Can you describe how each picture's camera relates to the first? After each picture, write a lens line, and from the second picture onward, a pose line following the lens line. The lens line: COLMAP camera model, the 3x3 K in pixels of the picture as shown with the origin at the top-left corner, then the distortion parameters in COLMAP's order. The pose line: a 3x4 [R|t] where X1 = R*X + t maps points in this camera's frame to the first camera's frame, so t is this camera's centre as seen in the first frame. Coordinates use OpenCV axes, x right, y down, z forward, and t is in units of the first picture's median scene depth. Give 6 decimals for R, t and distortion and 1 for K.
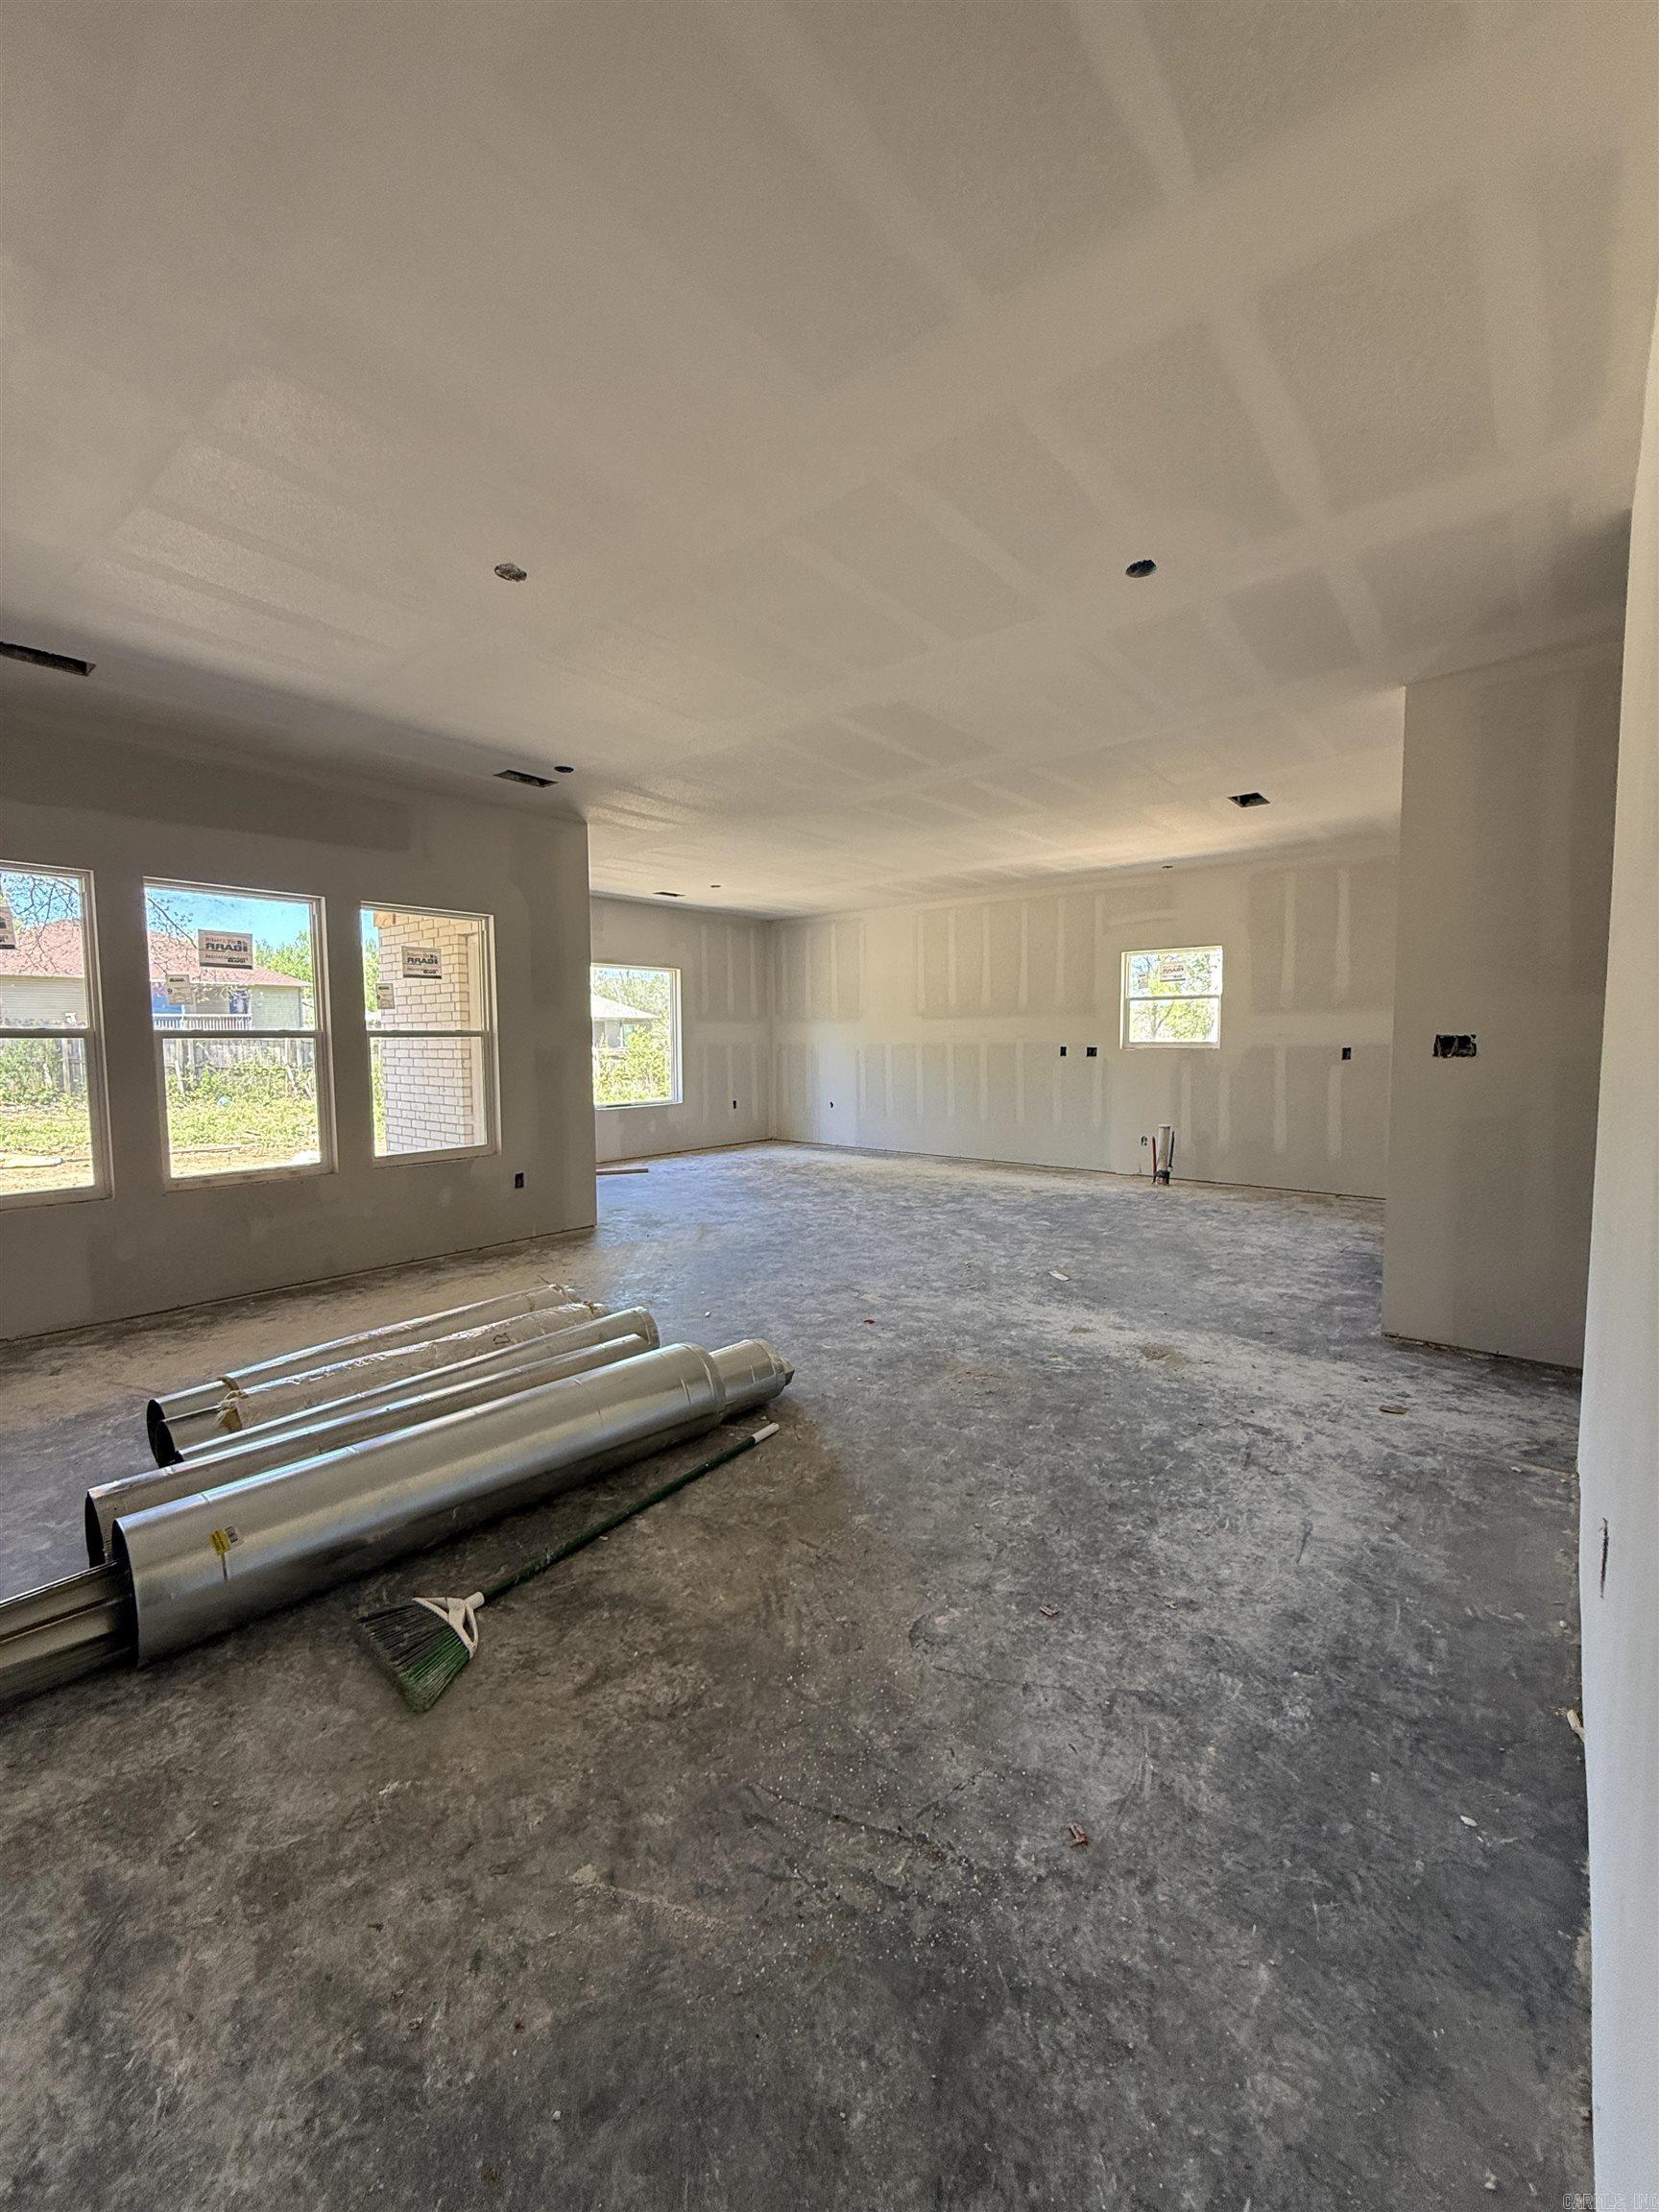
lens RADIAL K [[884.7, 0, 828.0], [0, 884.7, 1104.3], [0, 0, 1]] dist [-0.000138, -0.000041]
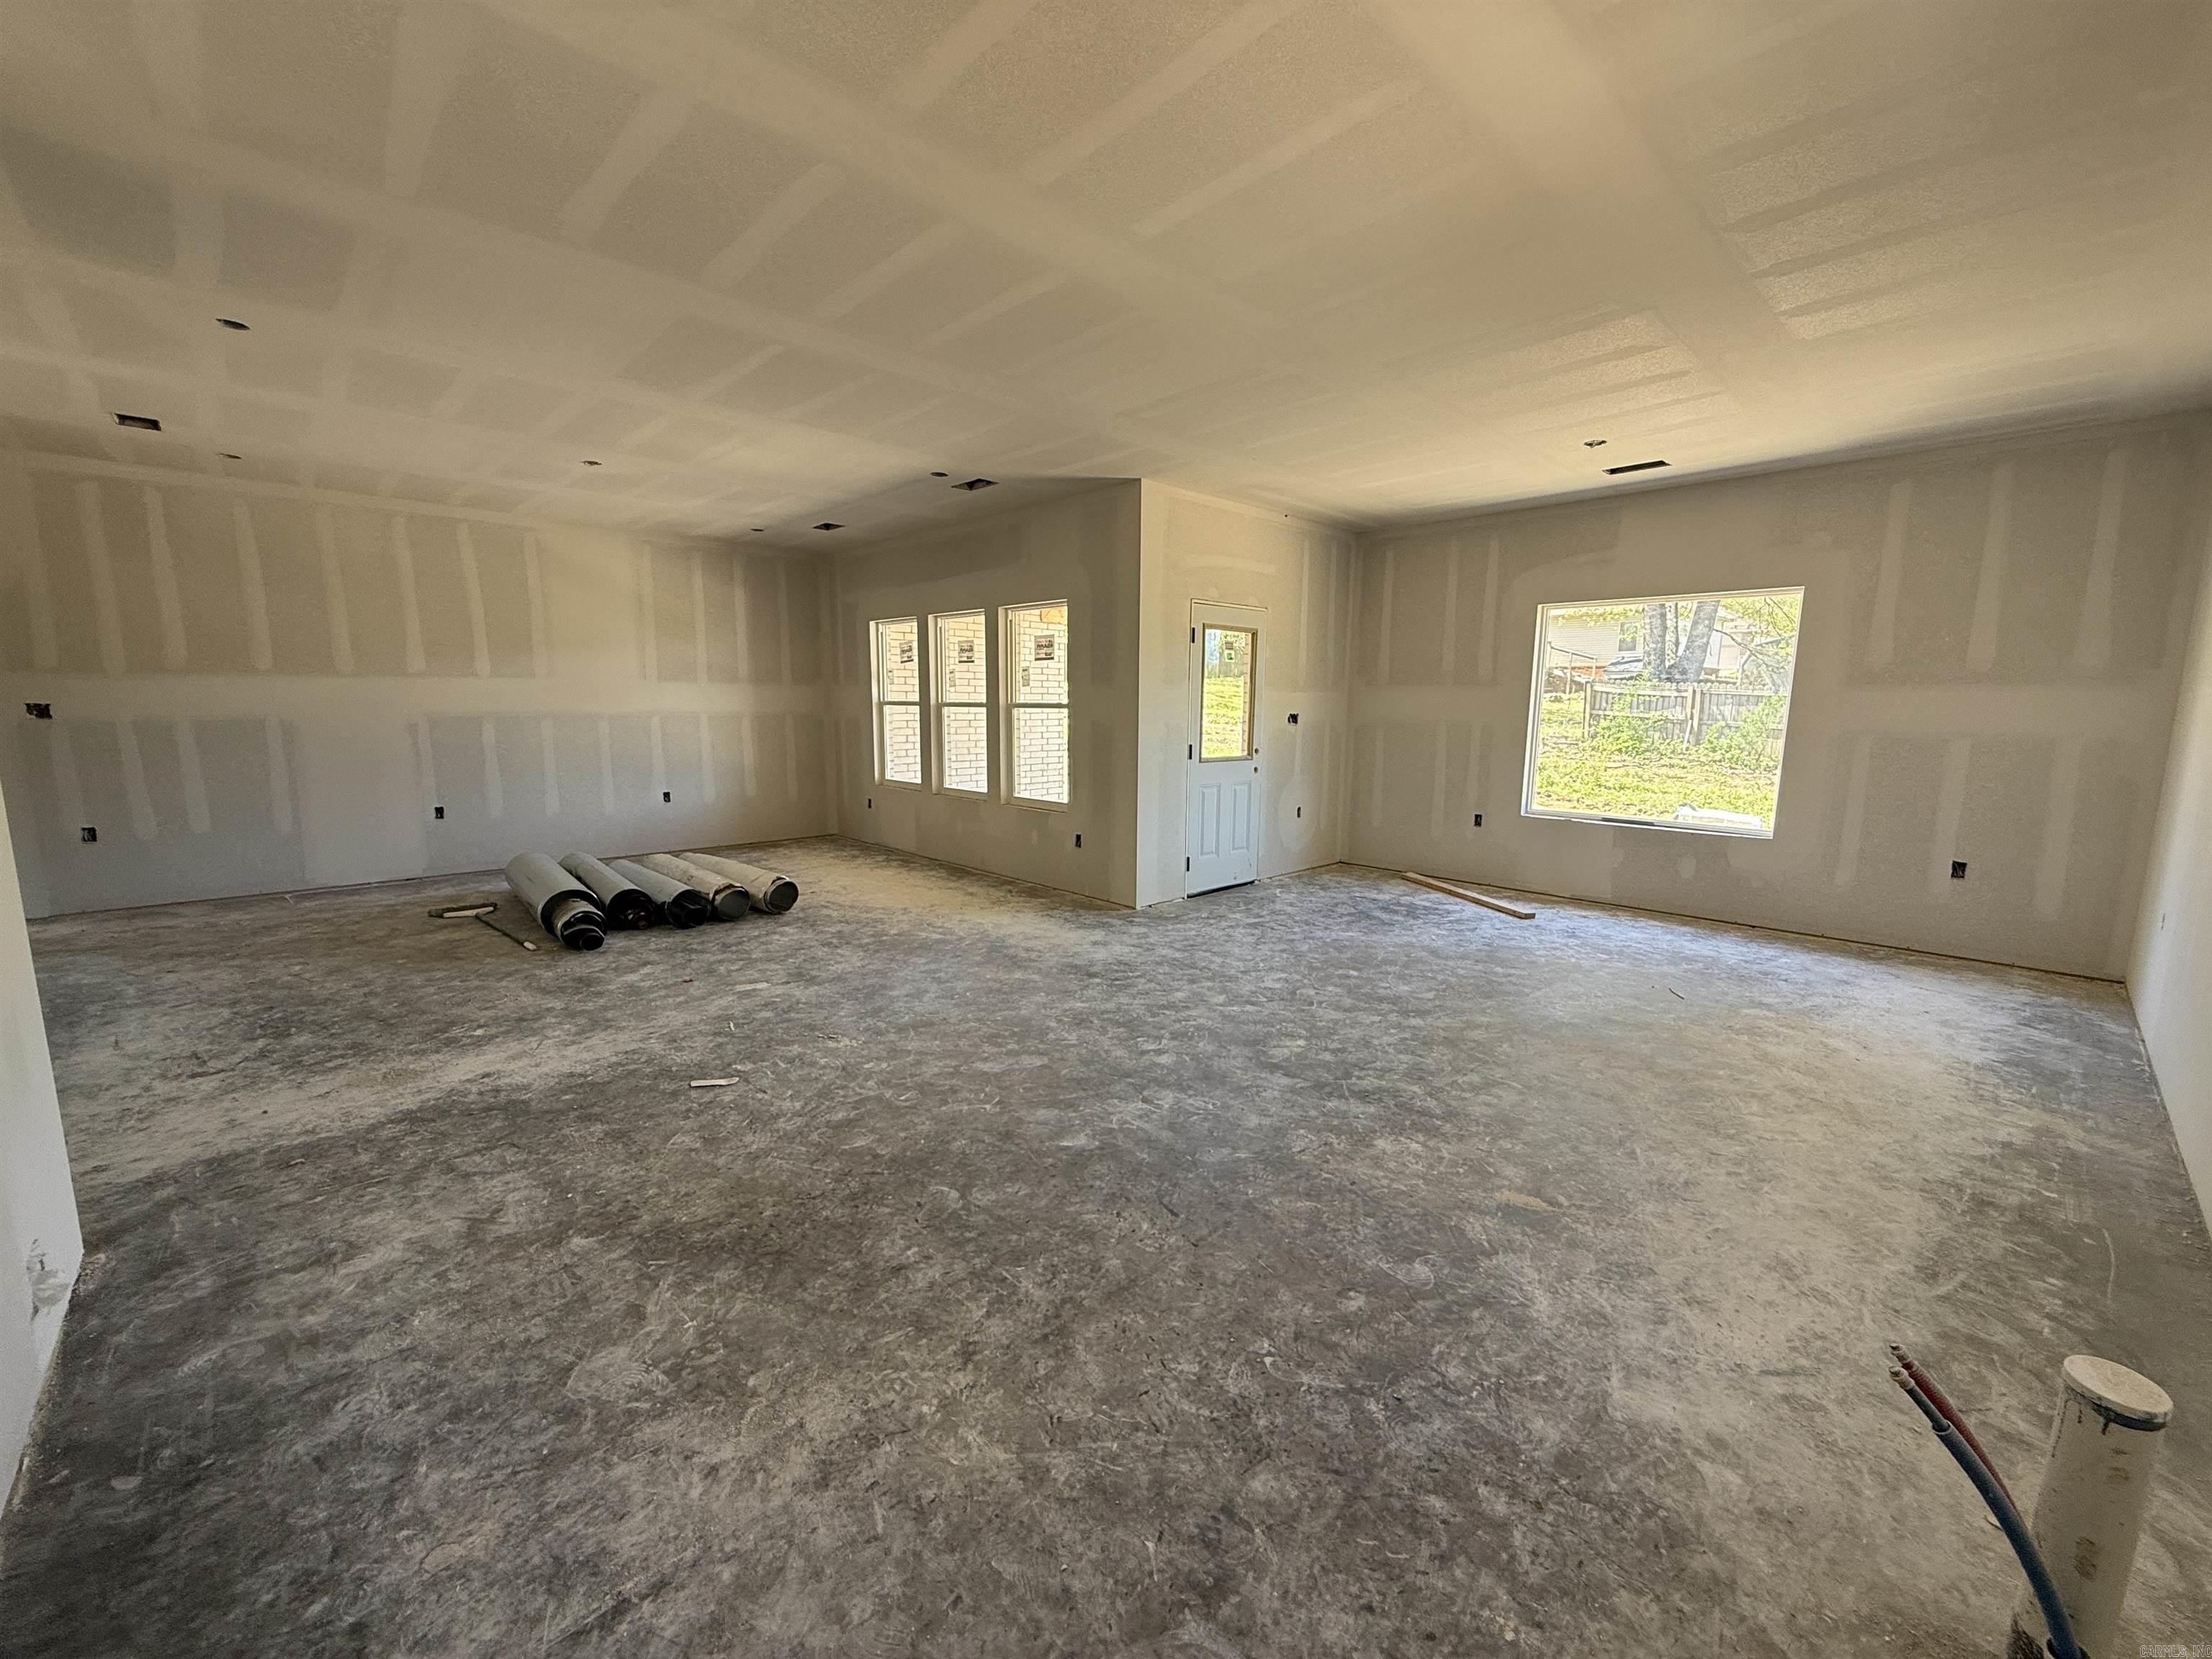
lens RADIAL K [[884.7, 0, 1104.2], [0, 884.7, 834.8], [0, 0, 1]] dist [-0.000138, -0.000041]
pose [[-0.120458, 0.152958, -0.980864, 0.968156], [-0.083214, 0.983025, 0.163514, -0.137724], [0.989225, 0.101319, -0.105685, 1.532853]]
